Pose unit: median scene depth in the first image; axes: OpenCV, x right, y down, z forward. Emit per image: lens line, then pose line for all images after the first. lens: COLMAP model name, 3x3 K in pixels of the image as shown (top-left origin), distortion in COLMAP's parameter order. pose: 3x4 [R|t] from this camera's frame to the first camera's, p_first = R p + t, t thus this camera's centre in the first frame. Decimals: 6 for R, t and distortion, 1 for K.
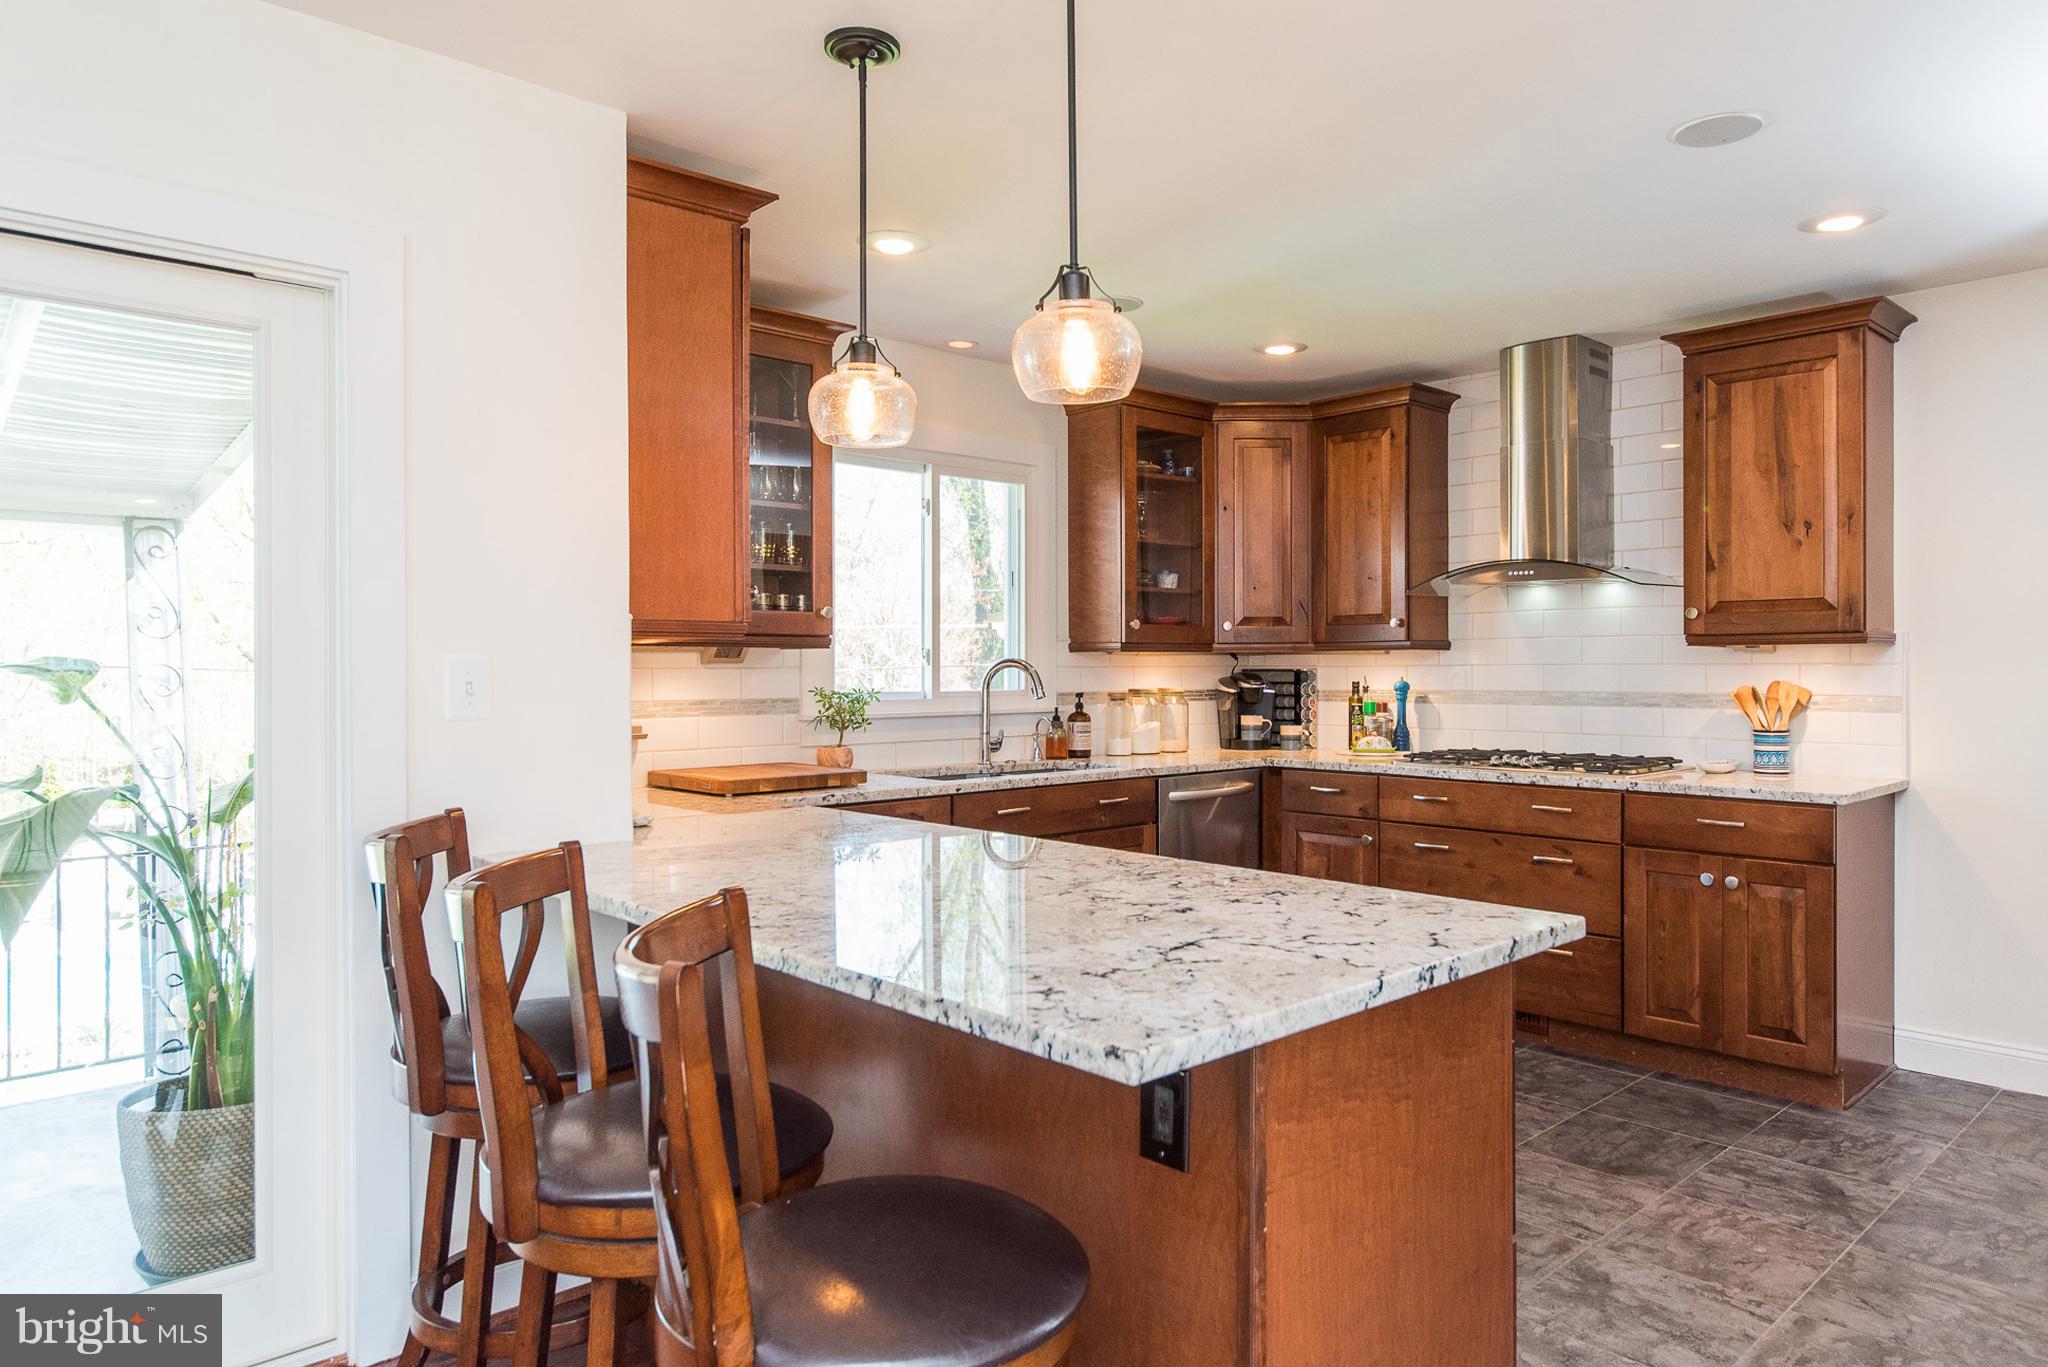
lens RADIAL K [[1325.5, 0, 1060.4], [0, 1325.5, 672.1], [0, 0, 1]] dist [-0.004707, -0.006158]
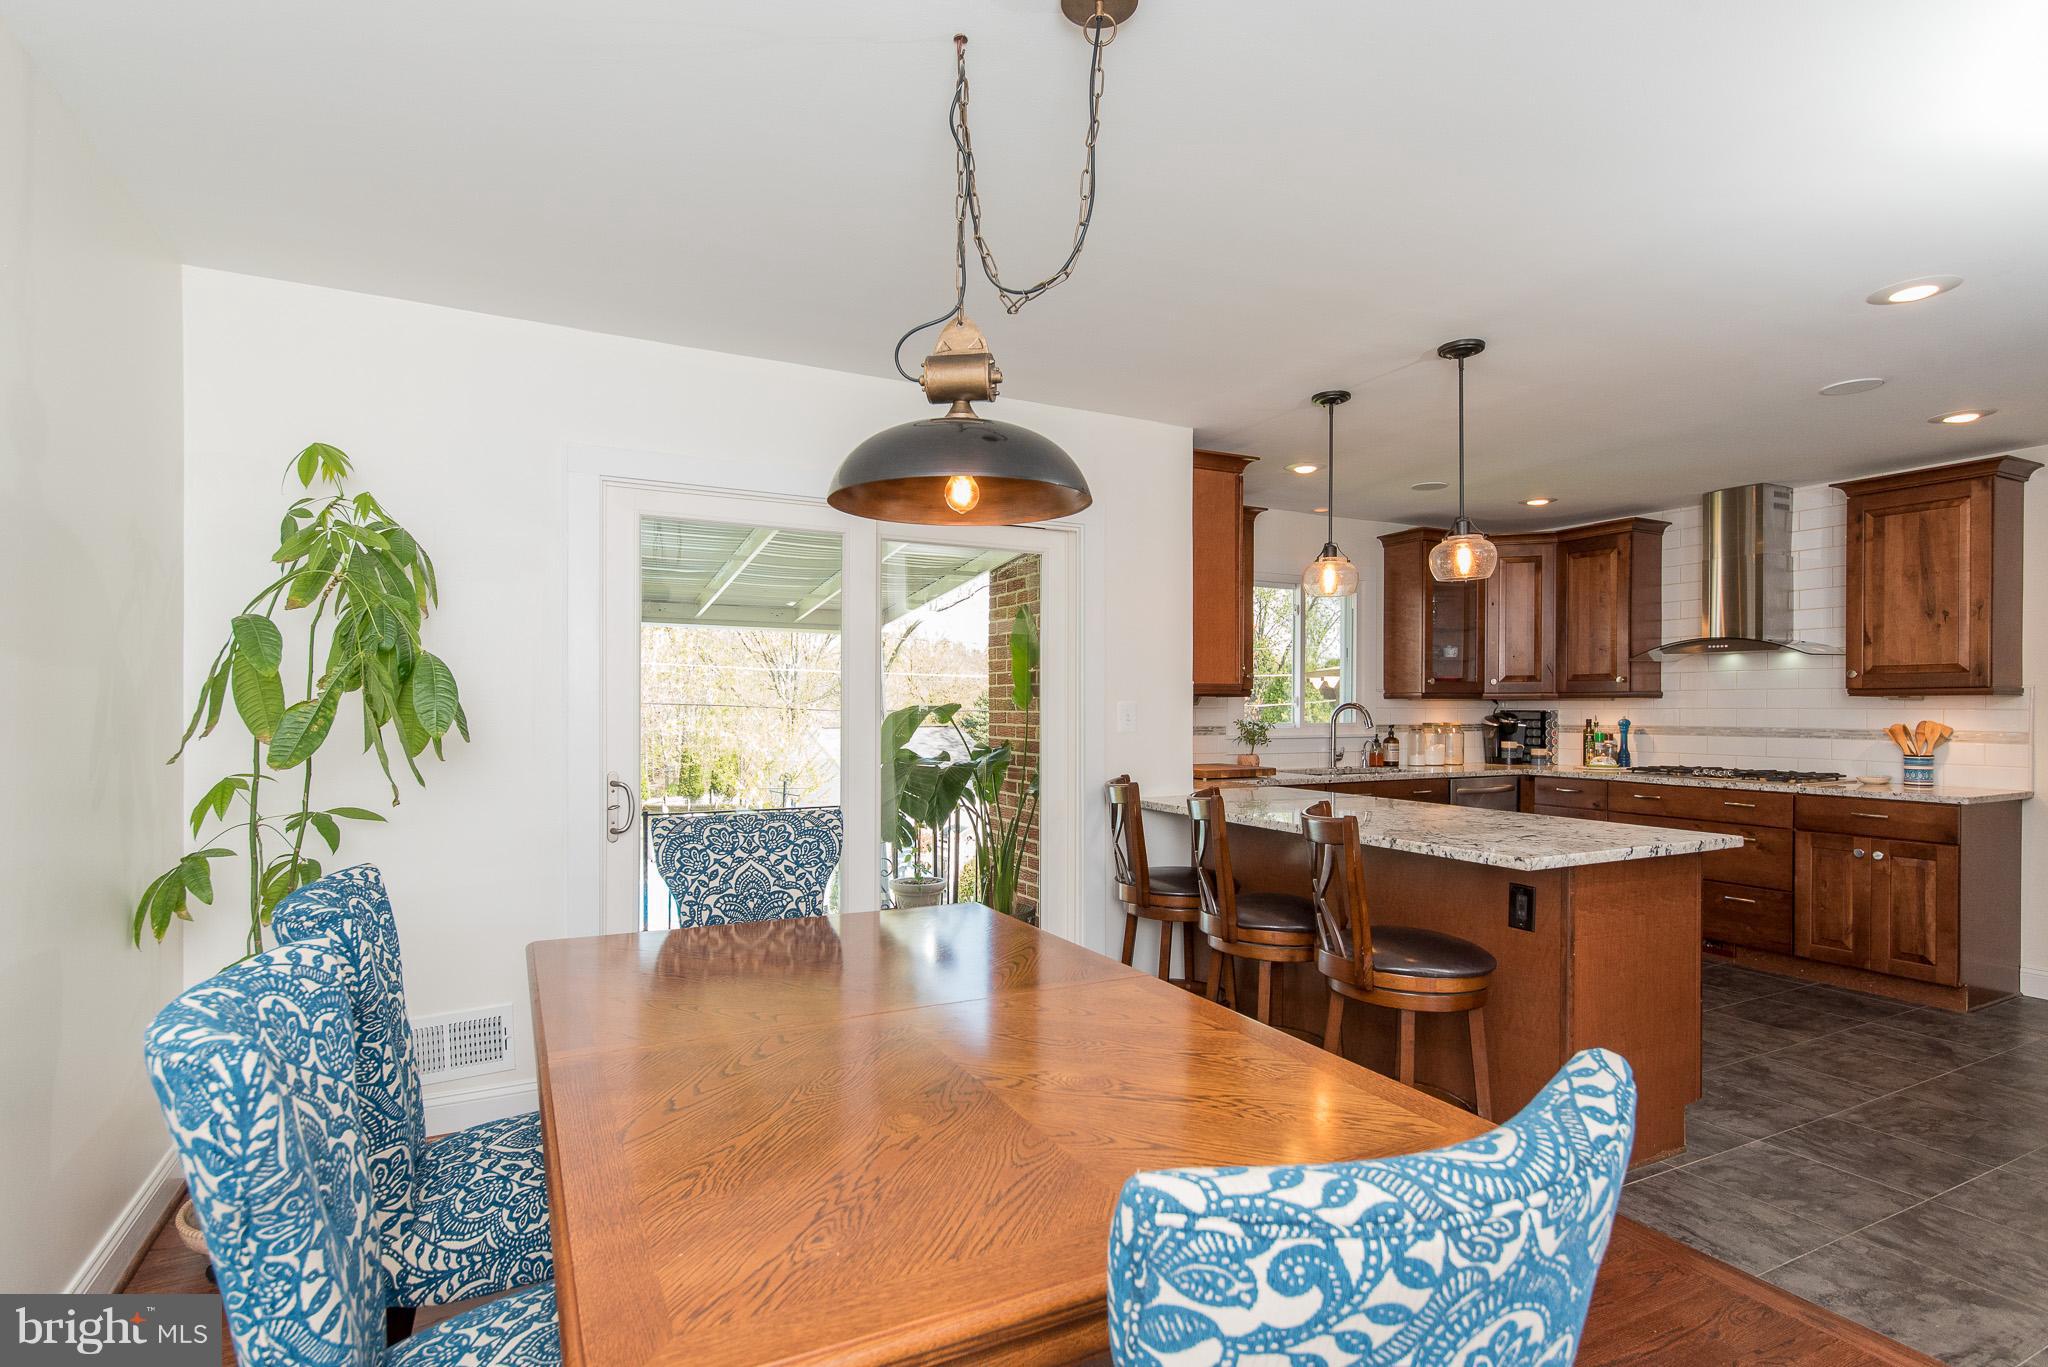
lens RADIAL K [[1038.1, 0, 990.9], [0, 1038.1, 713.3], [0, 0, 1]] dist [-0.002074, 0.000163]
pose [[0.959649, 0.006611, -0.281124, -0.113361], [-0.005912, 0.999977, 0.003336, 0.000745], [0.281139, -0.001540, 0.959666, -0.365720]]
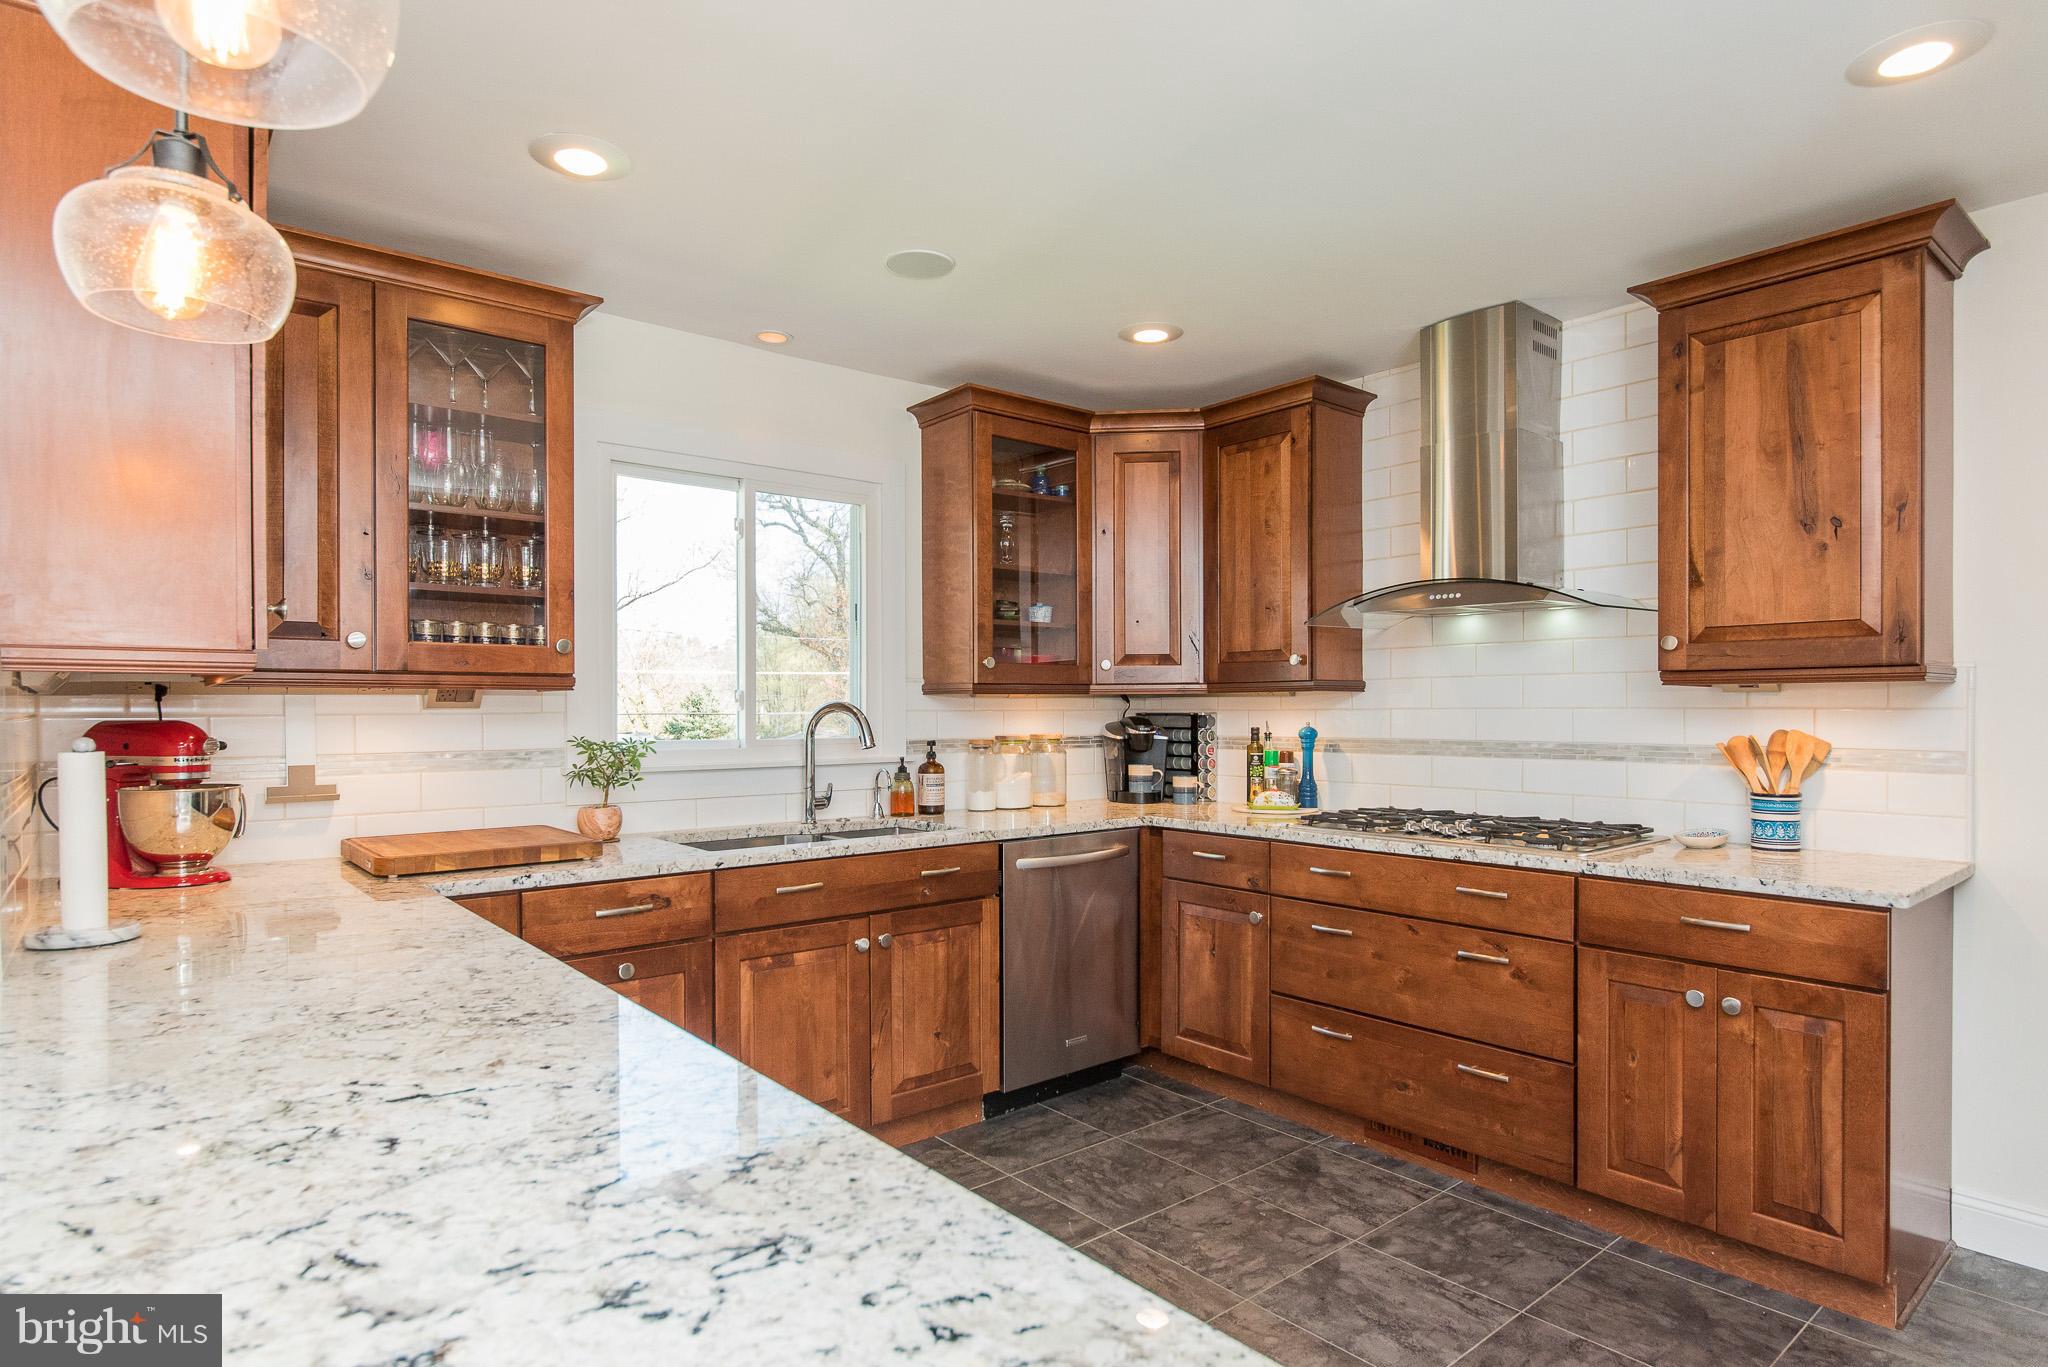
lens RADIAL K [[1105.0, 0, 975.8], [0, 1105.0, 717.0], [0, 0, 1]] dist [-0.006568, -0.000624]
pose [[0.995994, 0.000104, -0.089419, 0.131003], [0.000280, 0.999991, 0.004280, -0.003970], [0.089418, -0.004288, 0.995985, 0.322563]]
